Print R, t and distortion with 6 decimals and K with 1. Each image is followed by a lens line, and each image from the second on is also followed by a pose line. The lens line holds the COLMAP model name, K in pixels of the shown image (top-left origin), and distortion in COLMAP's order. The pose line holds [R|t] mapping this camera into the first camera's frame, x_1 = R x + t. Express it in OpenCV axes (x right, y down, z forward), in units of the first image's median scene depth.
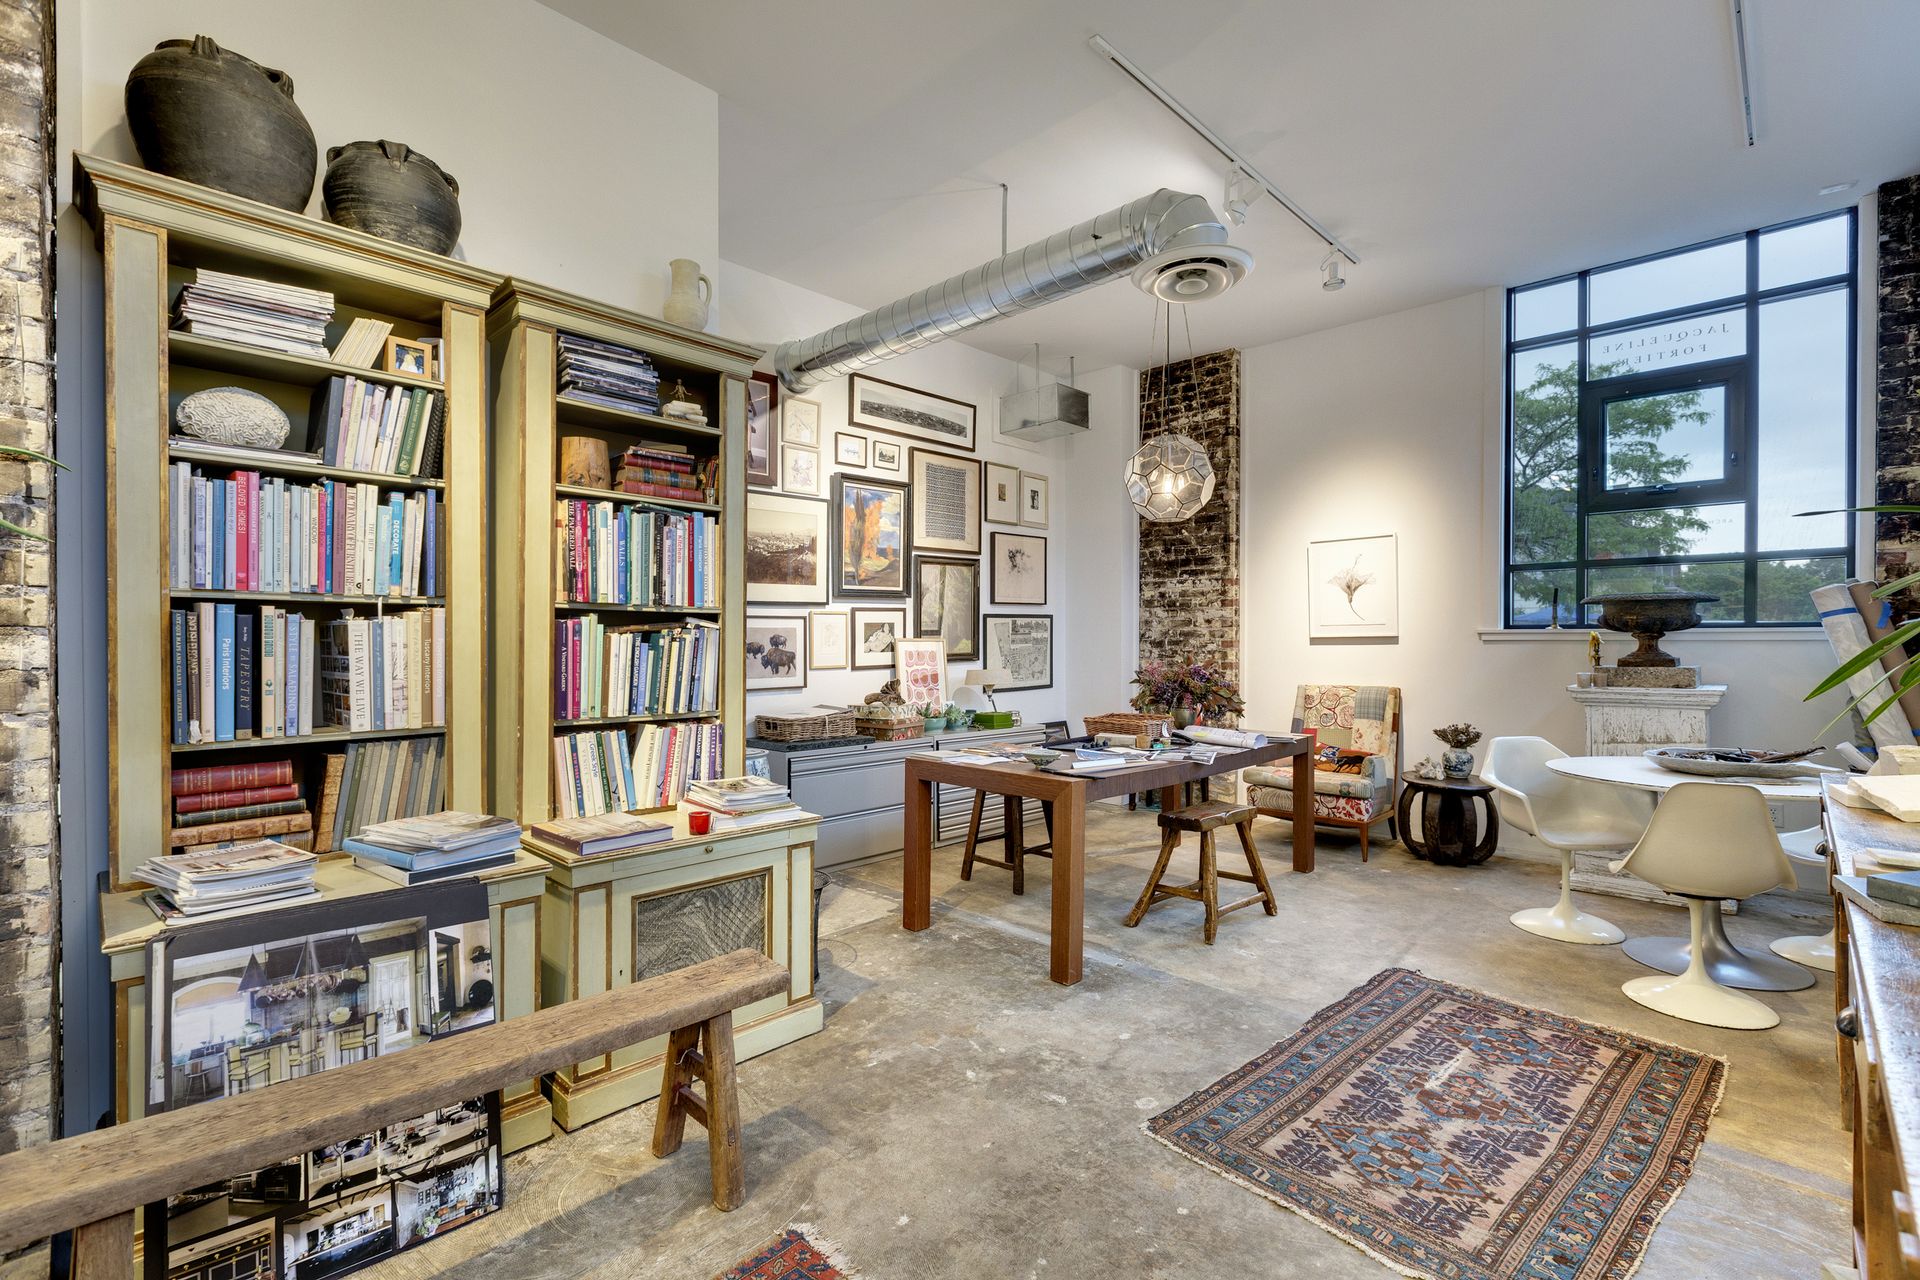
lens RADIAL K [[881.4, 0, 950.9], [0, 881.4, 643.7], [0, 0, 1]] dist [0.001735, -0.000106]
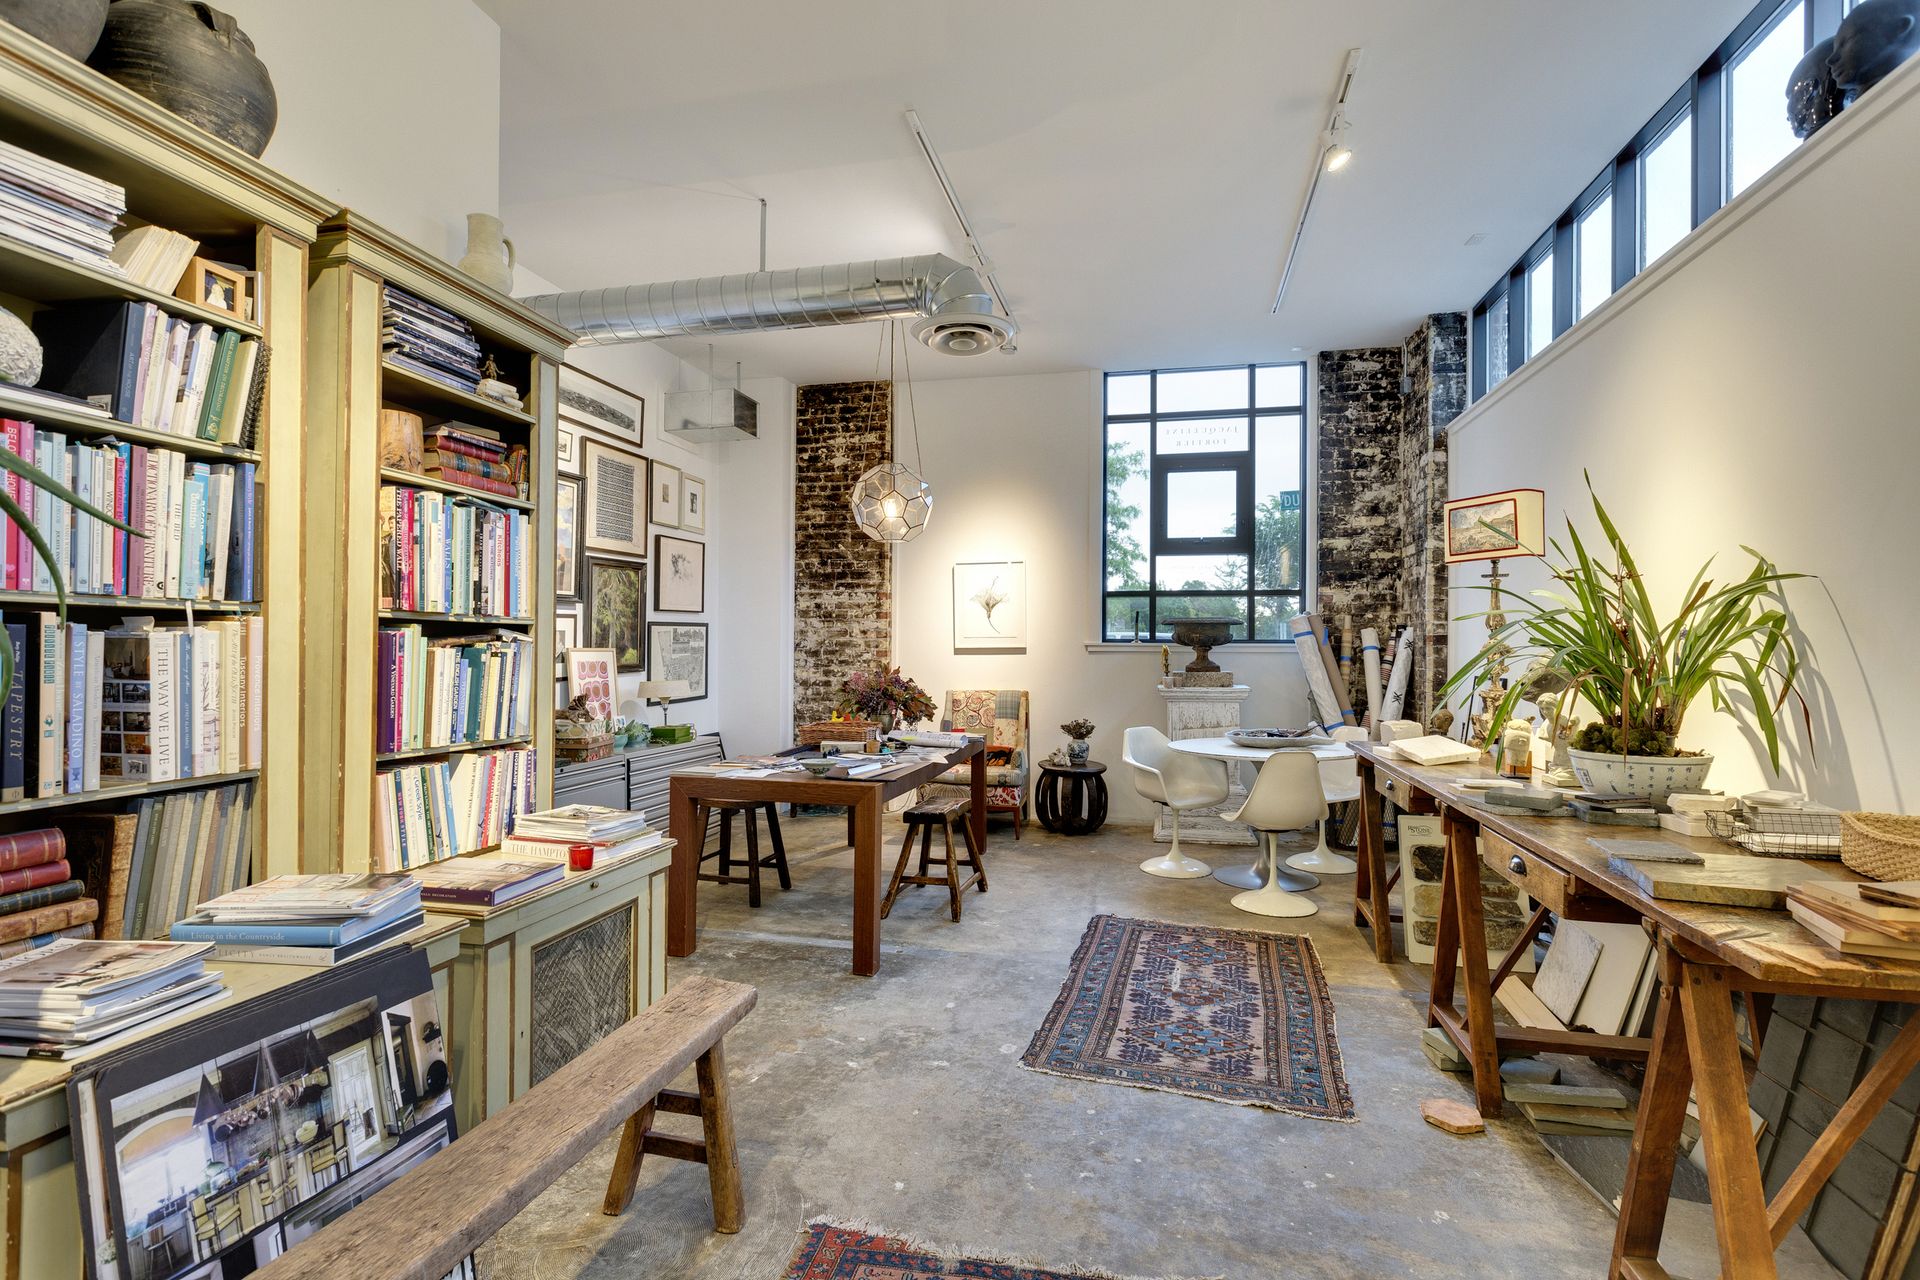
lens RADIAL K [[926.0, 0, 963.1], [0, 926.0, 641.4], [0, 0, 1]] dist [-0.003509, -0.001228]
pose [[0.846858, 0.007115, 0.531772, -0.471931], [-0.003297, 0.999962, -0.008129, -0.013532], [-0.531809, 0.005131, 0.846849, -0.019510]]
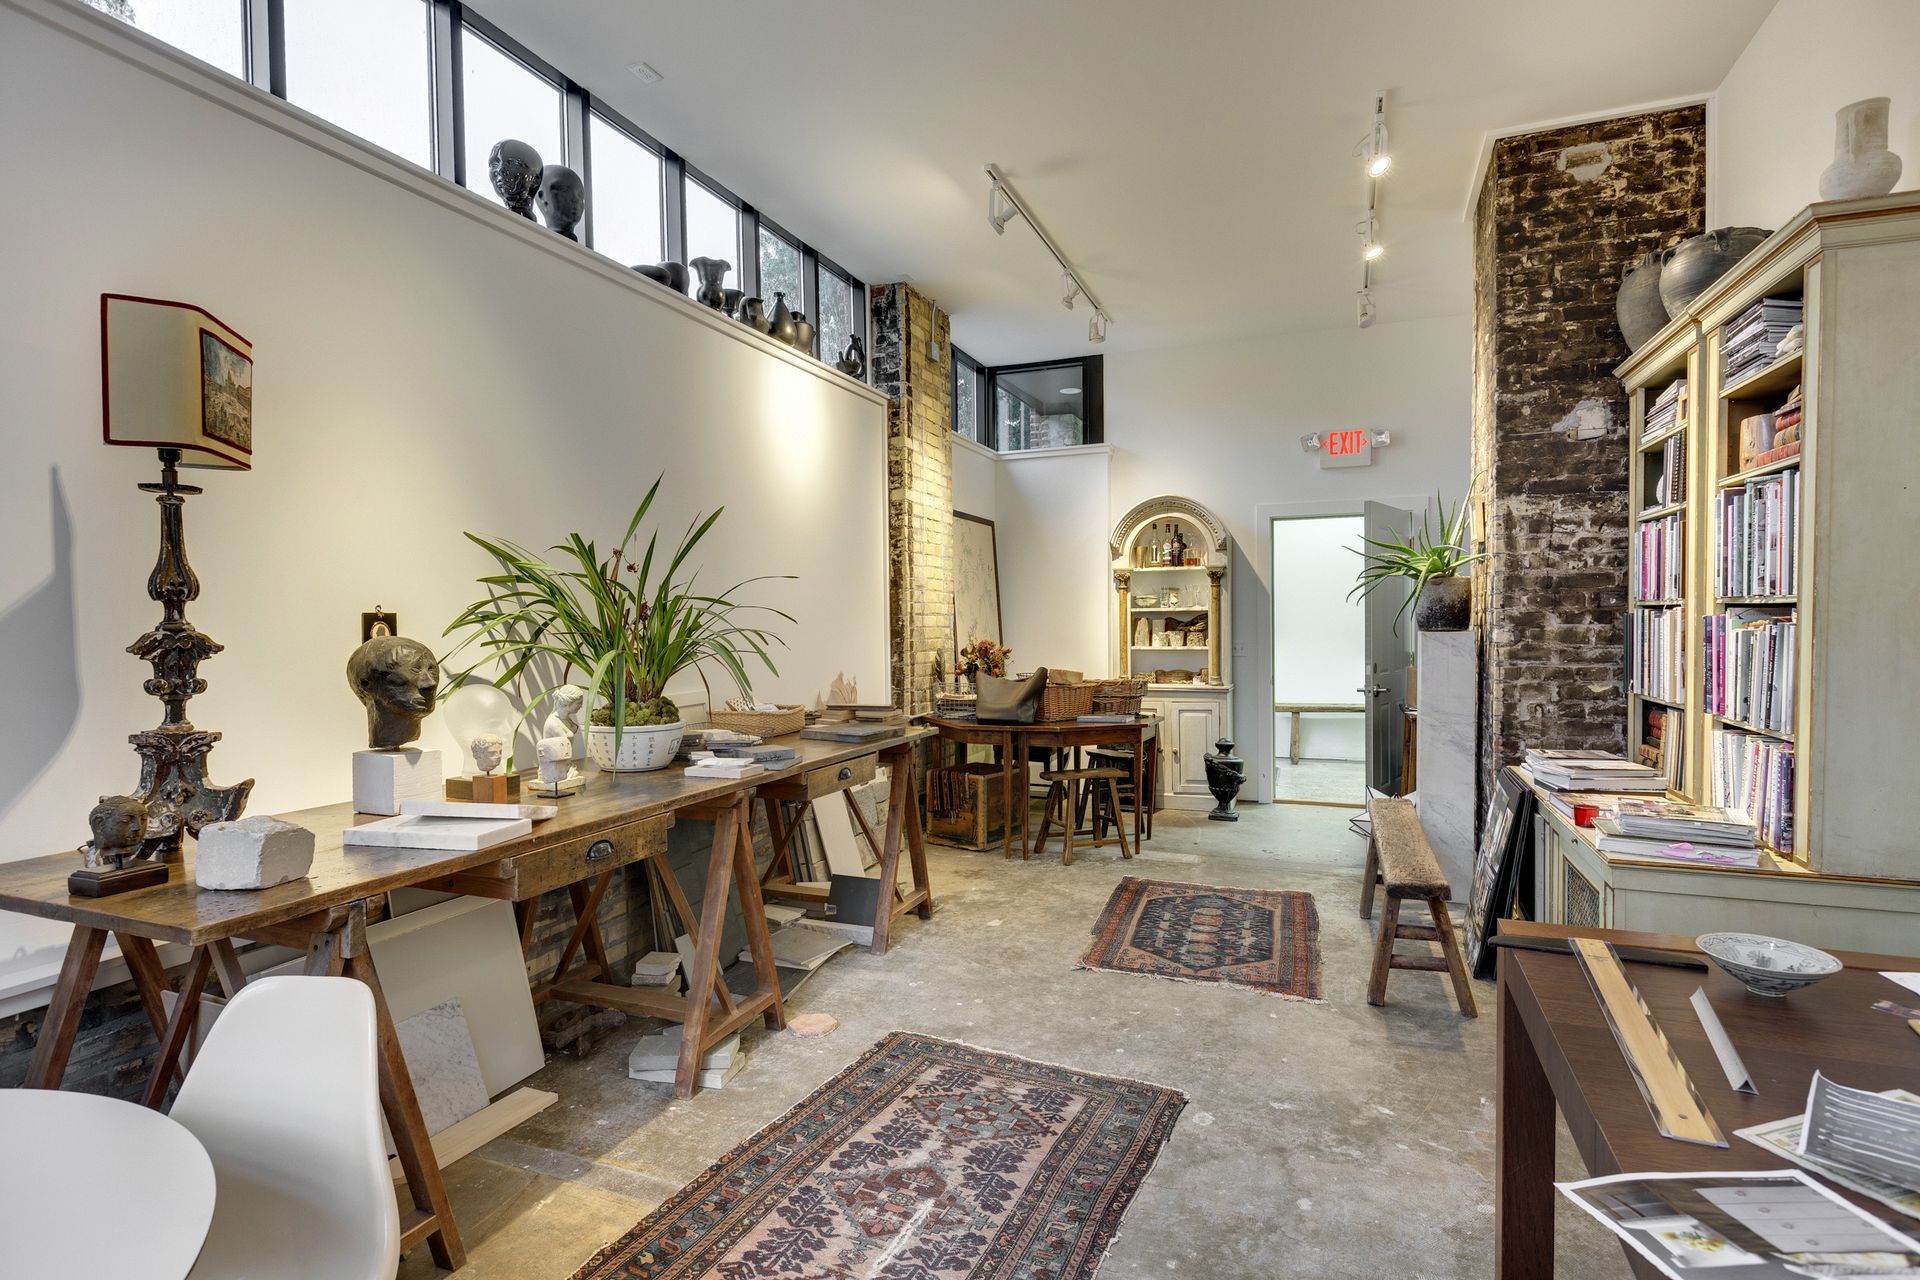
lens RADIAL K [[881.4, 0, 950.9], [0, 881.4, 643.7], [0, 0, 1]] dist [0.001735, -0.000106]
pose [[-0.929543, 0.016206, -0.368358, 0.801244], [0.005710, 0.999547, 0.029565, -0.035992], [0.368670, 0.025379, -0.929214, 1.720949]]
